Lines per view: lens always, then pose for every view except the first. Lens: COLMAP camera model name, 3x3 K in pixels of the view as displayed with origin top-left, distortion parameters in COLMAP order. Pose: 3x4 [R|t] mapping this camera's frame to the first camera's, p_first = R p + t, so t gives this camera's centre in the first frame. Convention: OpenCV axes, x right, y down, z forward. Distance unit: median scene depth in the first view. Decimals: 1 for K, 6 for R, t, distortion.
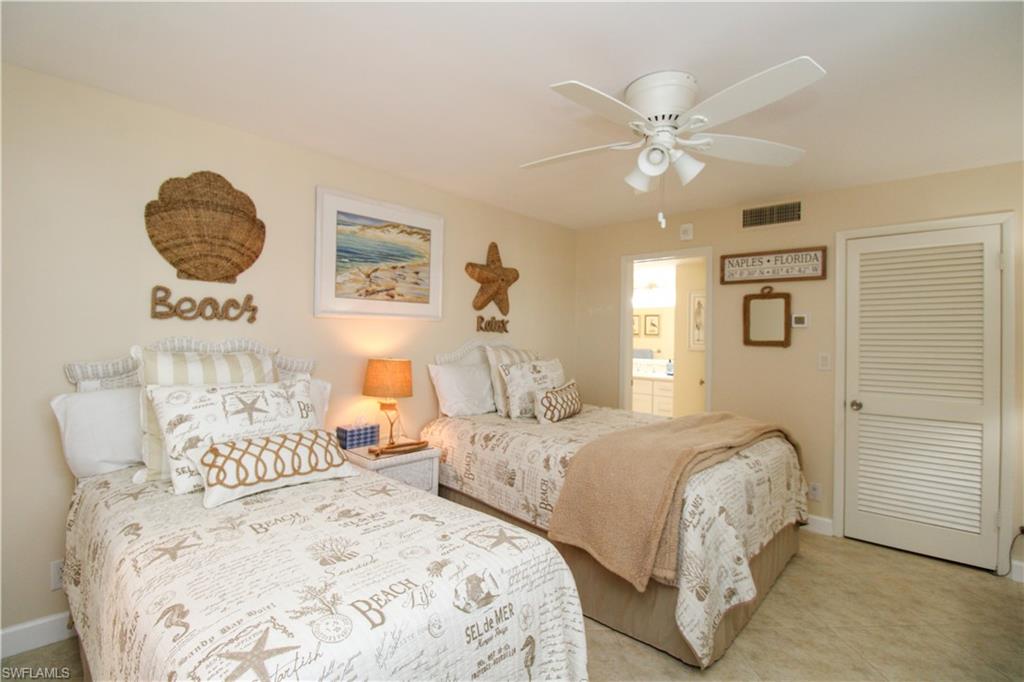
lens RADIAL K [[472.5, 0, 511.1], [0, 472.5, 331.5], [0, 0, 1]] dist [-0.000199, -0.012723]
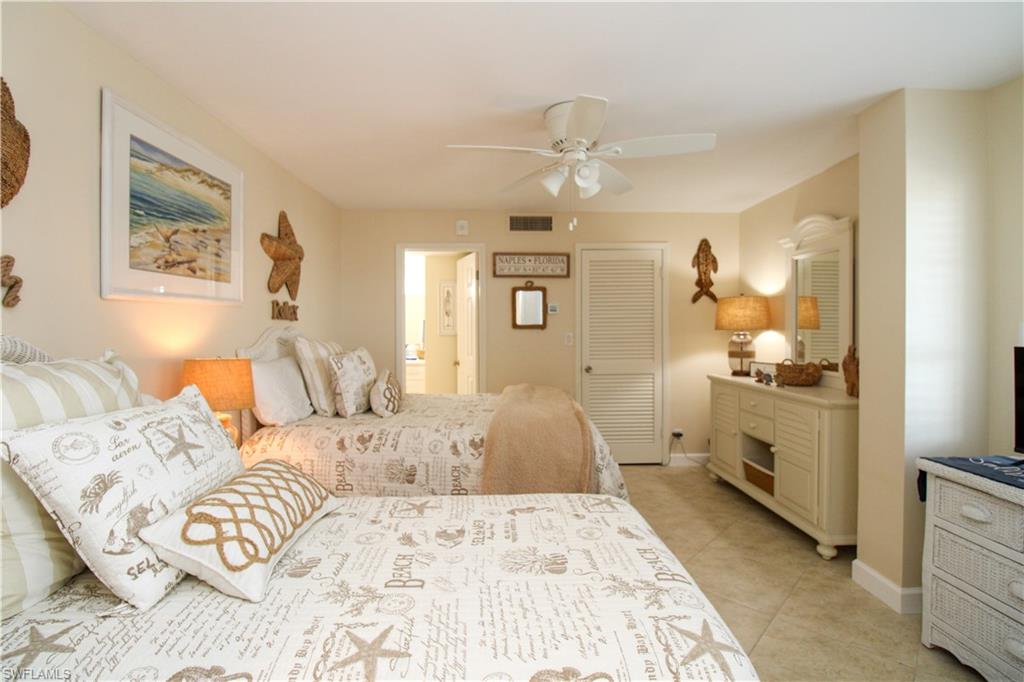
lens RADIAL K [[472.5, 0, 511.1], [0, 472.5, 331.5], [0, 0, 1]] dist [-0.000199, -0.012723]
pose [[0.715051, -0.027752, 0.698521, -0.436563], [0.009095, 0.999496, 0.030400, -0.000627], [-0.699013, -0.015385, 0.714943, 0.168100]]
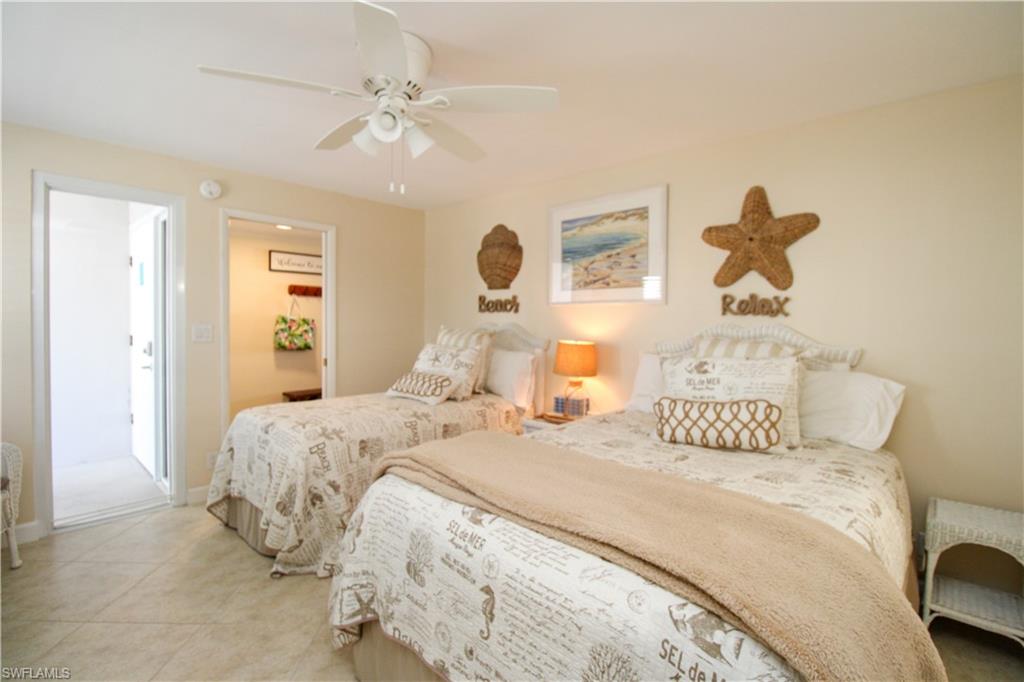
lens RADIAL K [[472.5, 0, 511.1], [0, 472.5, 331.5], [0, 0, 1]] dist [-0.000199, -0.012723]
pose [[0.008445, 0.005683, -0.999948, 0.853033], [-0.003896, 0.999976, 0.005650, 0.028035], [0.999957, 0.003848, 0.008467, 0.829996]]
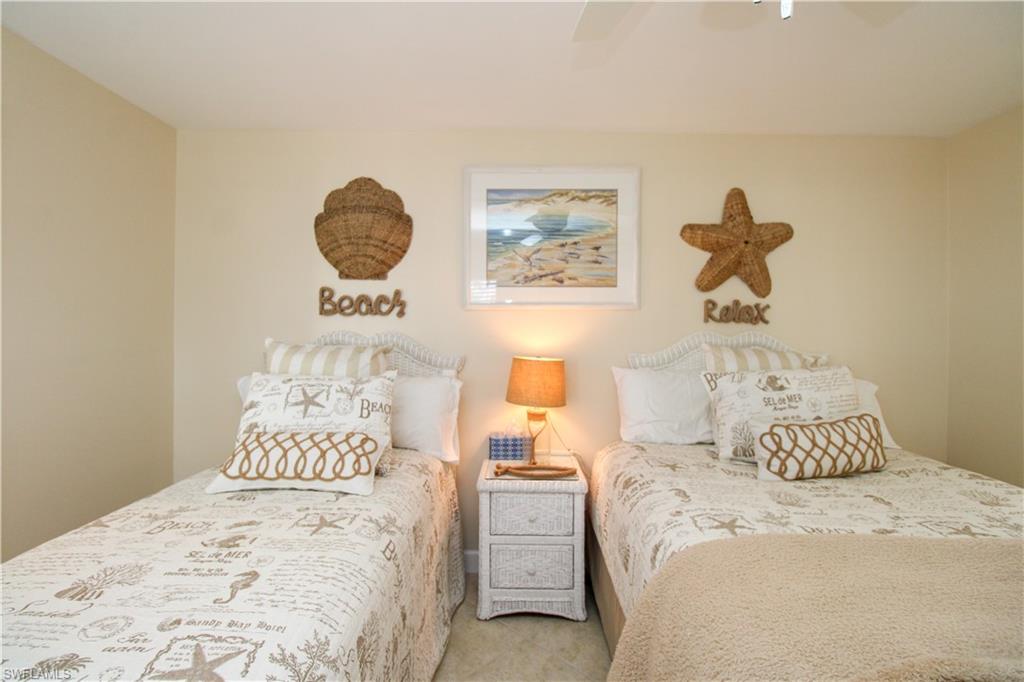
lens RADIAL K [[472.5, 0, 511.1], [0, 472.5, 331.5], [0, 0, 1]] dist [-0.000199, -0.012723]
pose [[0.681309, -0.009827, -0.731930, 0.302038], [0.010102, 0.999941, -0.004022, 0.015688], [0.731926, -0.004654, 0.681368, 0.412088]]
